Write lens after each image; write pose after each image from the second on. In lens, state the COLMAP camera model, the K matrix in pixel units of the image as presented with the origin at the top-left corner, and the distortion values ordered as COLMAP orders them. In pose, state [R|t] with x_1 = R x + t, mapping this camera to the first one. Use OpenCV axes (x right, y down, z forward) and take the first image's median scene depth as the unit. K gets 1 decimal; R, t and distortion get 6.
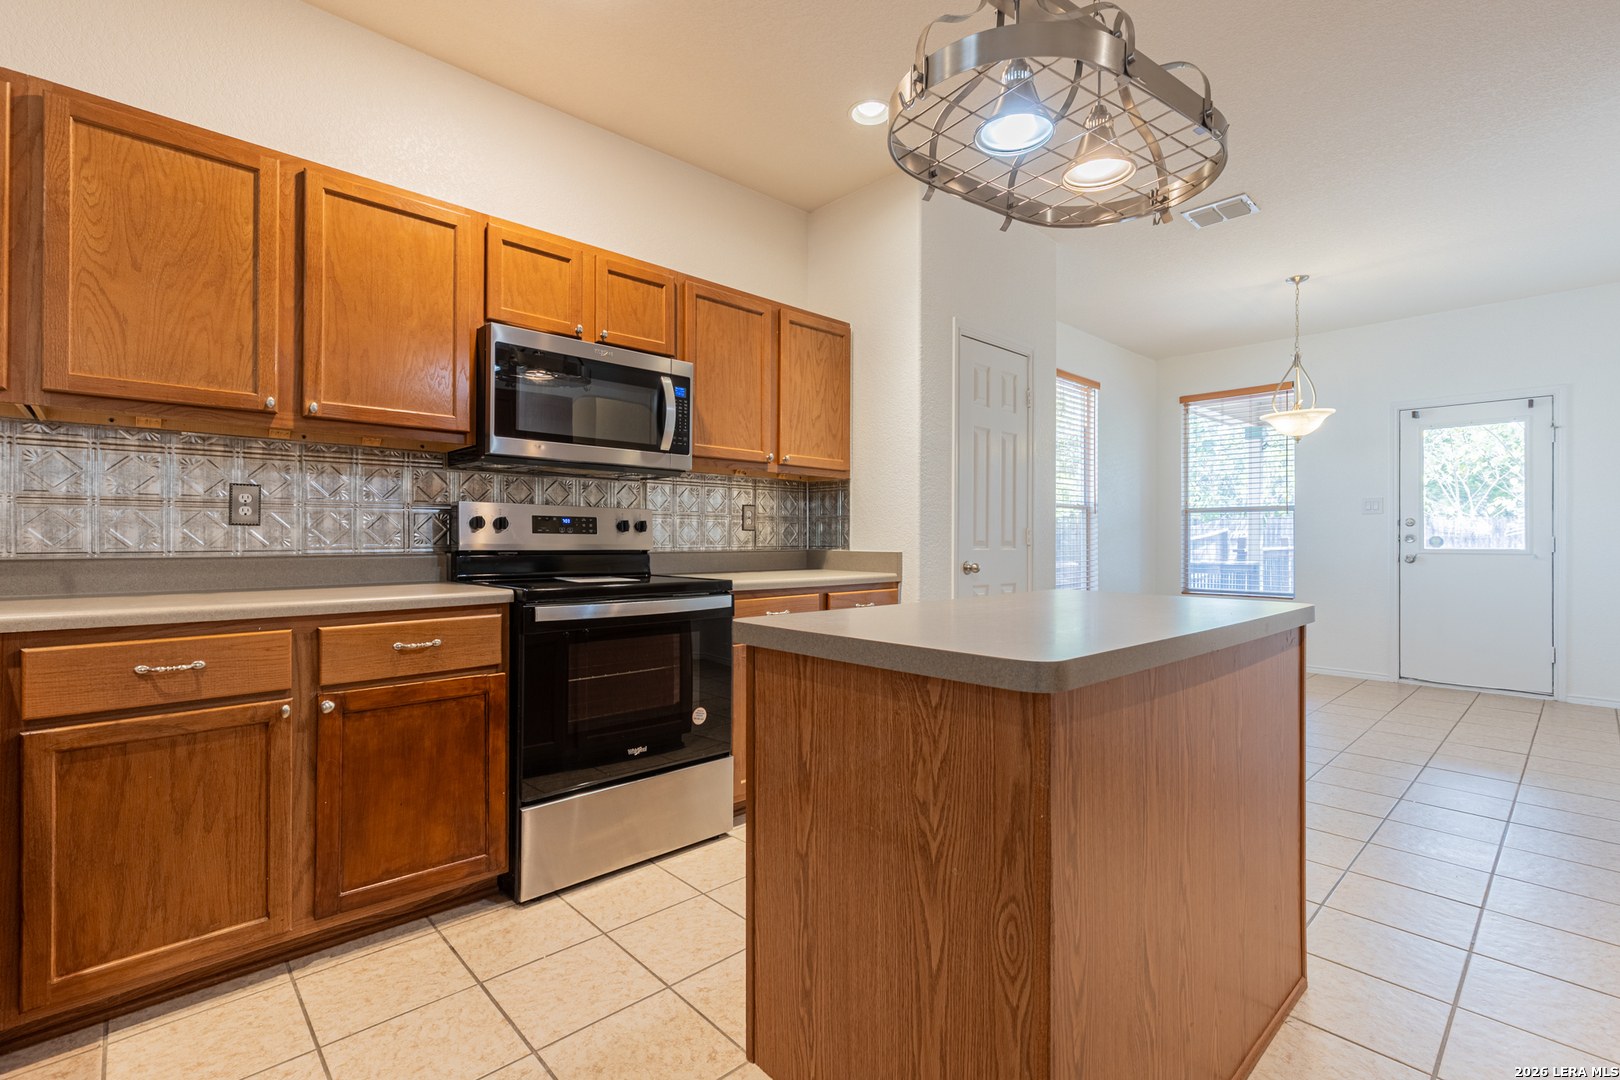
lens RADIAL K [[732.8, 0, 813.3], [0, 732.8, 534.6], [0, 0, 1]] dist [-0.003566, -0.000783]
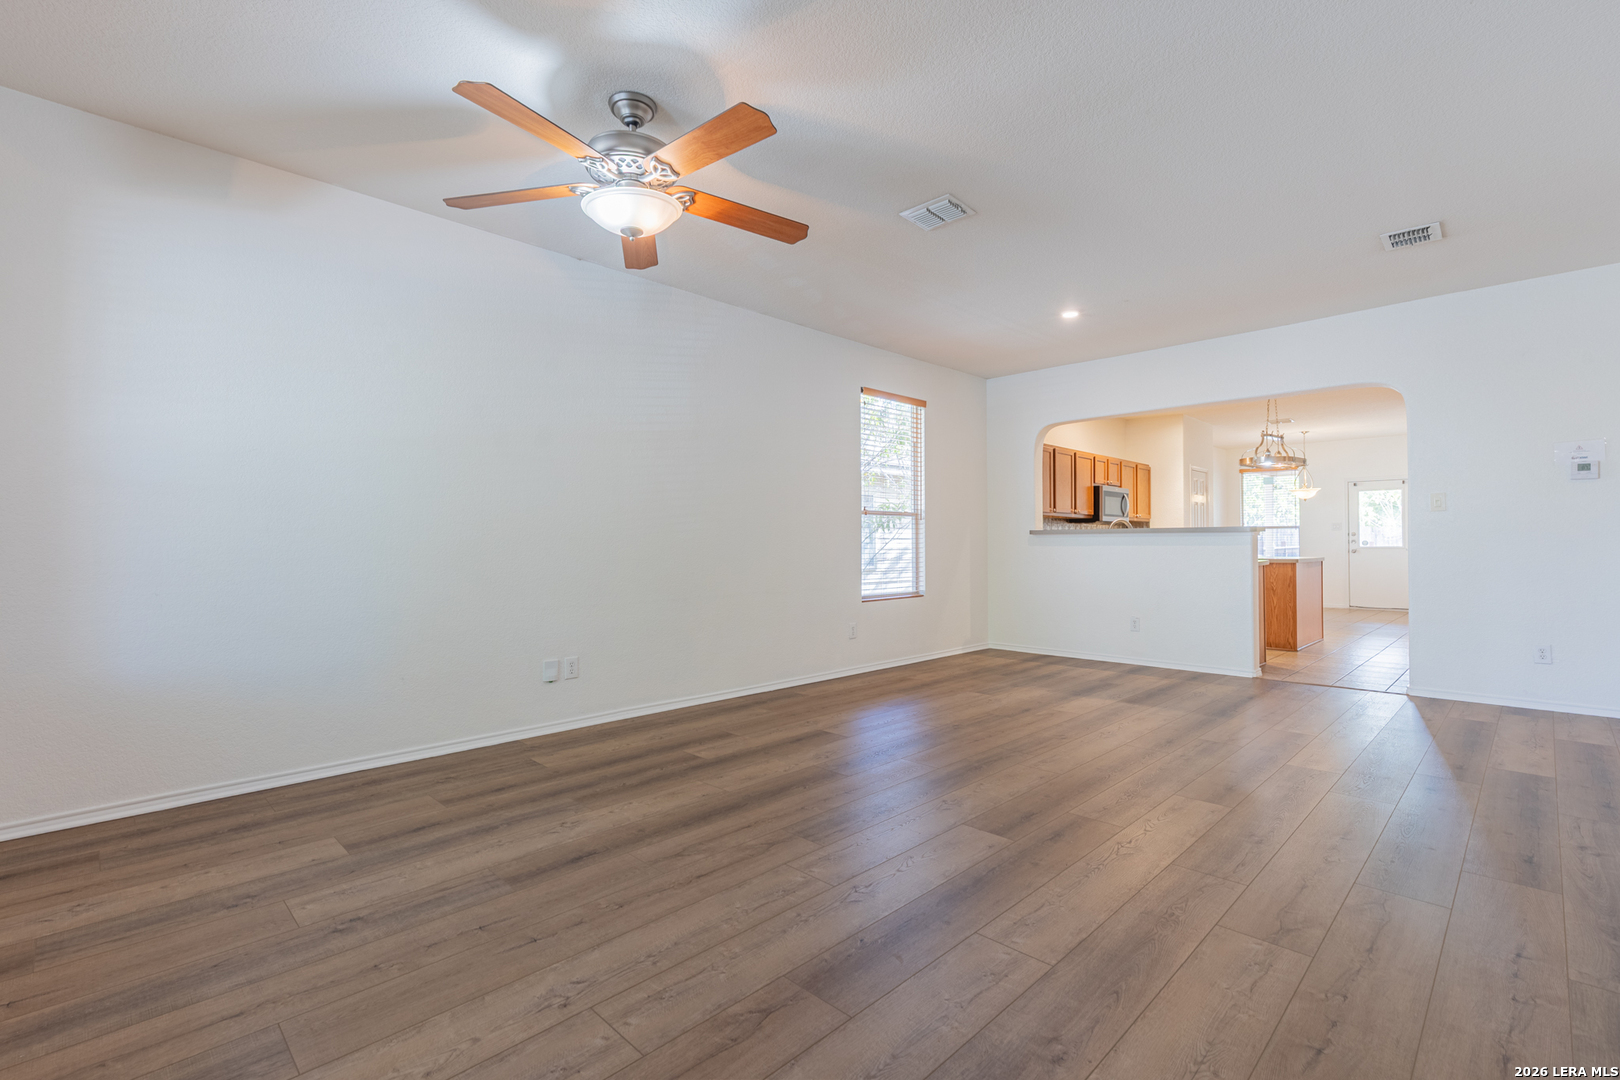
lens RADIAL K [[731.9, 0, 815.8], [0, 731.9, 544.2], [0, 0, 1]] dist [-0.000085, -0.000527]
pose [[0.999637, -0.016533, 0.021287, -0.810073], [0.016865, 0.999737, -0.015520, 0.019802], [-0.021024, 0.015874, 0.999653, -1.117777]]
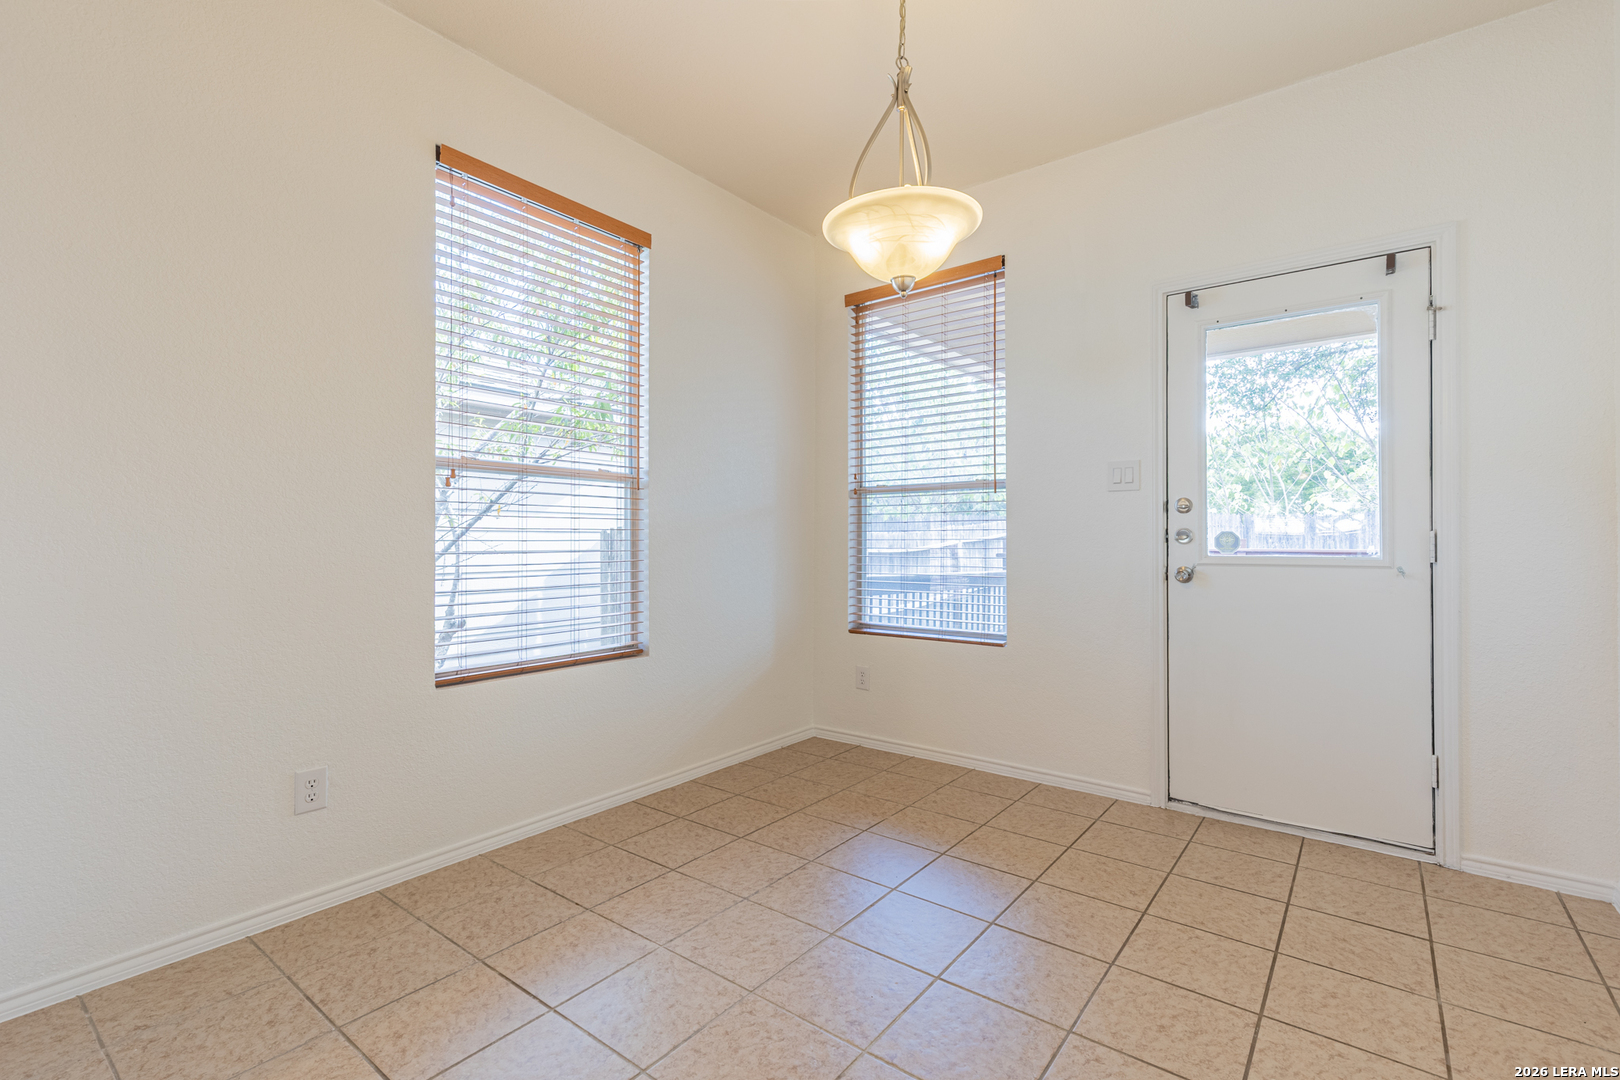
lens RADIAL K [[806.1, 0, 787.7], [0, 806.1, 531.9], [0, 0, 1]] dist [0.002220, 0.000182]
pose [[0.983974, -0.002123, 0.178299, 0.429413], [0.002763, 0.999991, -0.003340, 0.003554], [-0.178290, 0.003779, 0.983971, 0.475866]]
